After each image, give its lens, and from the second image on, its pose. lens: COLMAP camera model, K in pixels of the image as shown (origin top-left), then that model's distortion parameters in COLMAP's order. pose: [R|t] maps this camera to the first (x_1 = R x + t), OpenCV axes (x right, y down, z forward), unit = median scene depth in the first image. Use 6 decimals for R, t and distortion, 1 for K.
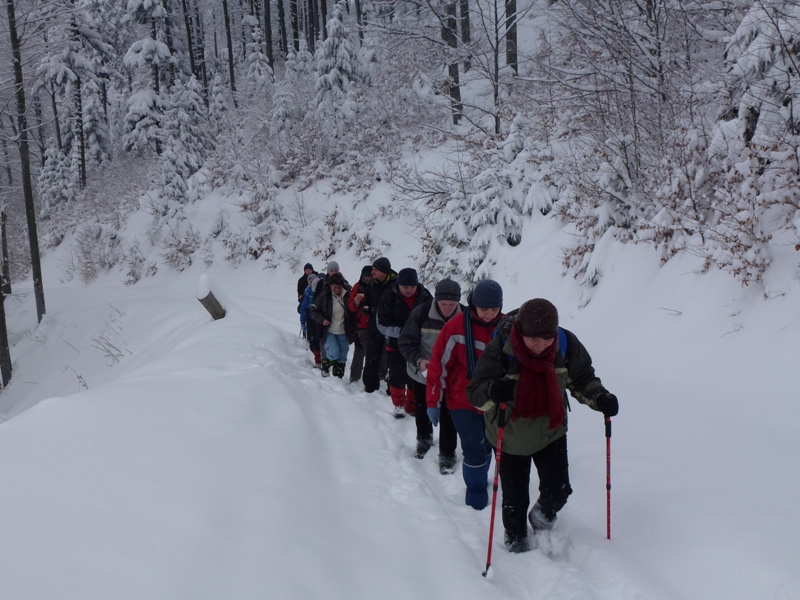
lens RADIAL K [[787.4, 0, 402.1], [0, 787.4, 299.3], [0, 0, 1]] dist [0.010529, 0.000000]
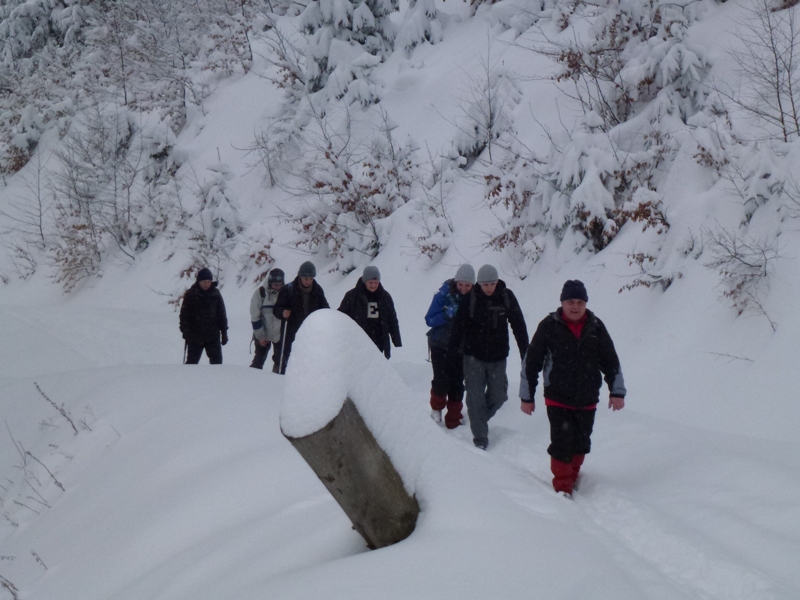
lens RADIAL K [[2242.4, 0, 400.9], [0, 2242.4, 300.5], [0, 0, 1]] dist [0.349566, 0.000000]
pose [[0.961658, 0.070927, -0.264921, -0.036125], [-0.079401, 0.996613, -0.021402, -0.009775], [0.262505, 0.041616, 0.964033, 0.194448]]
